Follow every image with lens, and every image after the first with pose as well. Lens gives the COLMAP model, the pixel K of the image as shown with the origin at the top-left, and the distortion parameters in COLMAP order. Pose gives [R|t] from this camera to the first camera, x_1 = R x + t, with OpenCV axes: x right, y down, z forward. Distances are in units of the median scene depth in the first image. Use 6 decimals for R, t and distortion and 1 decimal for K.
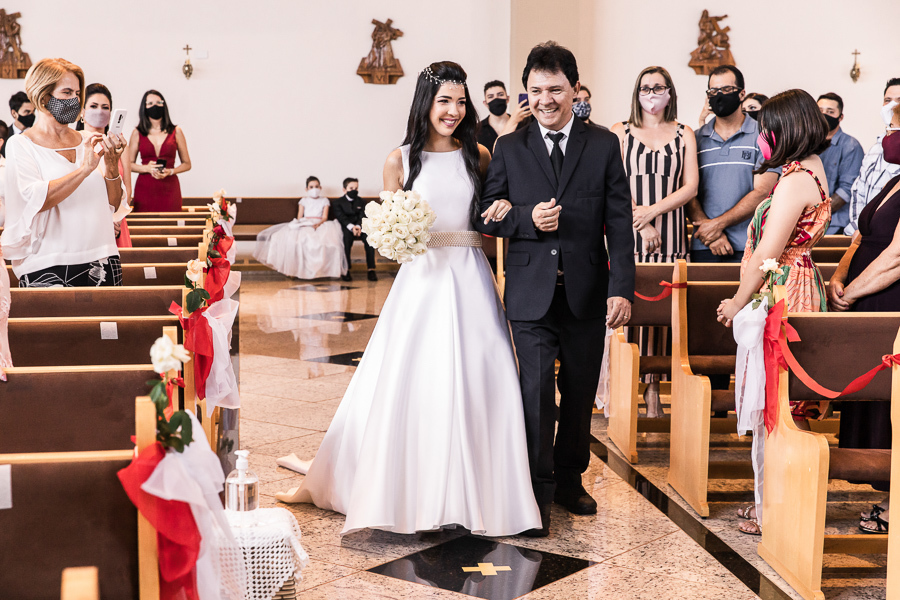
lens RADIAL K [[1513.3, 0, 452.2], [0, 1513.3, 300.3], [0, 0, 1]] dist [0.016430, 0.117198]
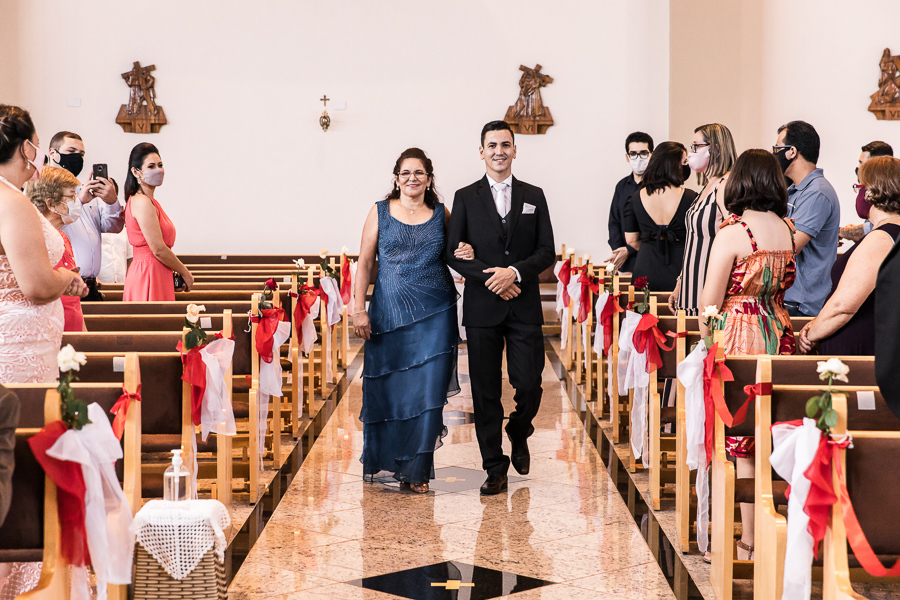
lens RADIAL K [[1810.1, 0, 451.2], [0, 1810.1, 299.8], [0, 0, 1]] dist [0.044341, 0.163505]
pose [[0.989130, 0.003488, -0.147005, 0.203817], [-0.010135, 0.998958, -0.044494, 0.026517], [0.146696, 0.045501, 0.988135, -0.302170]]
